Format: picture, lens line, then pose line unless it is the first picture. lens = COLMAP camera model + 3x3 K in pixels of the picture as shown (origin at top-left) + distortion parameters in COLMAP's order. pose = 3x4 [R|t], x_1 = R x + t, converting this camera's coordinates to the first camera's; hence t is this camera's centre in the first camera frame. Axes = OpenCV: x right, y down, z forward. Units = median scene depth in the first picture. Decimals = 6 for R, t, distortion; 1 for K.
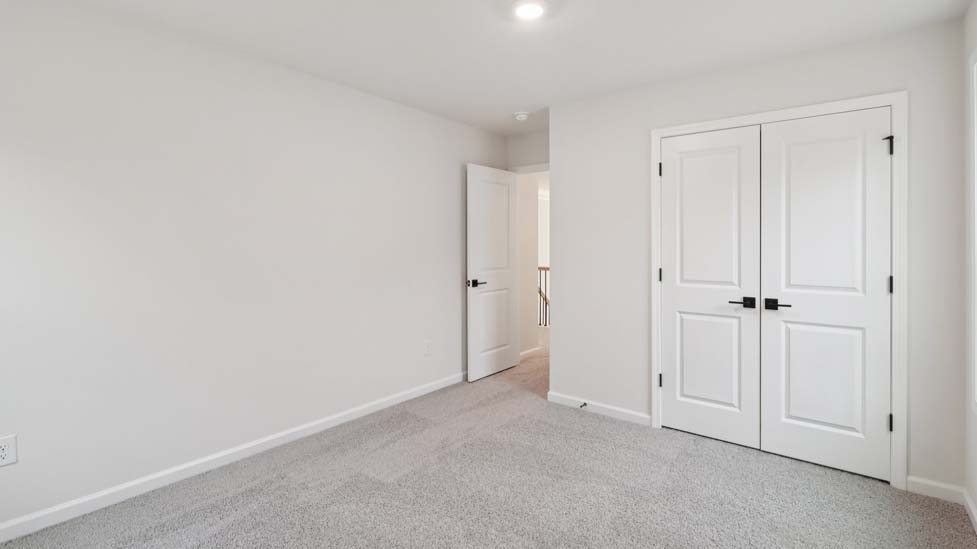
lens RADIAL K [[453.3, 0, 489.8], [0, 453.3, 243.1], [0, 0, 1]] dist [0.001732, -0.000254]
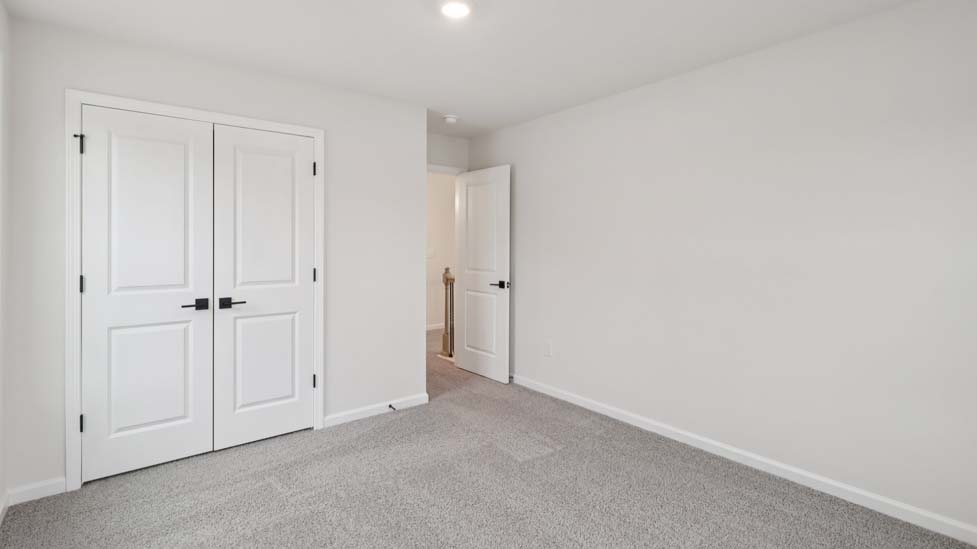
lens RADIAL K [[458.3, 0, 485.5], [0, 458.3, 238.2], [0, 0, 1]] dist [0.000527, -0.000181]
pose [[0.229312, 0.011224, 0.973288, -0.252879], [-0.002827, 0.999937, -0.010866, -0.000955], [-0.973349, -0.000259, 0.229329, 0.196577]]
